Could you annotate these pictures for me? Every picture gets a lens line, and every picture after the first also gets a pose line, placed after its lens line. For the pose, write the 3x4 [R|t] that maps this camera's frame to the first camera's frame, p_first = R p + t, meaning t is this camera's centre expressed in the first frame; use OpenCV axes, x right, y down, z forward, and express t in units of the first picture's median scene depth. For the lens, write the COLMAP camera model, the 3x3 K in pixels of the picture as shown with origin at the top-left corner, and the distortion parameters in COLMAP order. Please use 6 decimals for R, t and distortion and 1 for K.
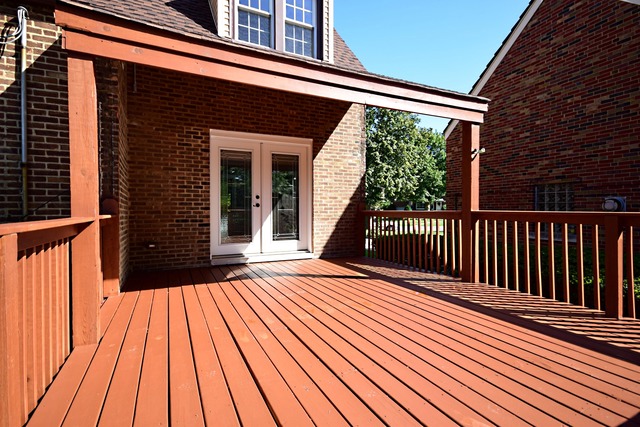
lens RADIAL K [[322.2, 0, 321.7], [0, 322.2, 213.0], [0, 0, 1]] dist [-0.006339, -0.000807]
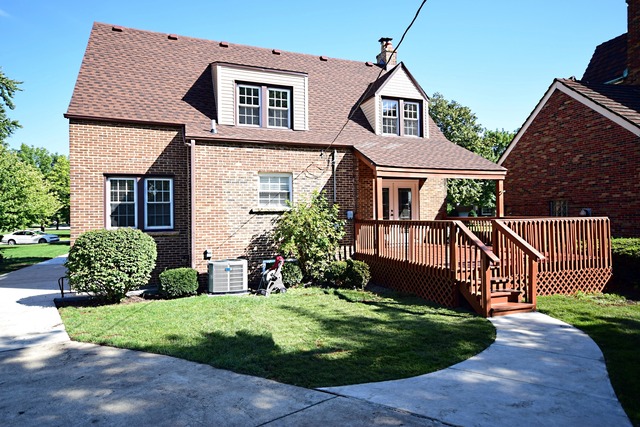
lens RADIAL K [[378.4, 0, 318.2], [0, 378.4, 211.5], [0, 0, 1]] dist [0.004682, 0.001014]
pose [[0.992006, -0.012457, -0.125577, -0.303116], [0.009609, 0.999683, -0.023255, 0.003424], [0.125827, 0.021863, 0.991811, -1.150767]]
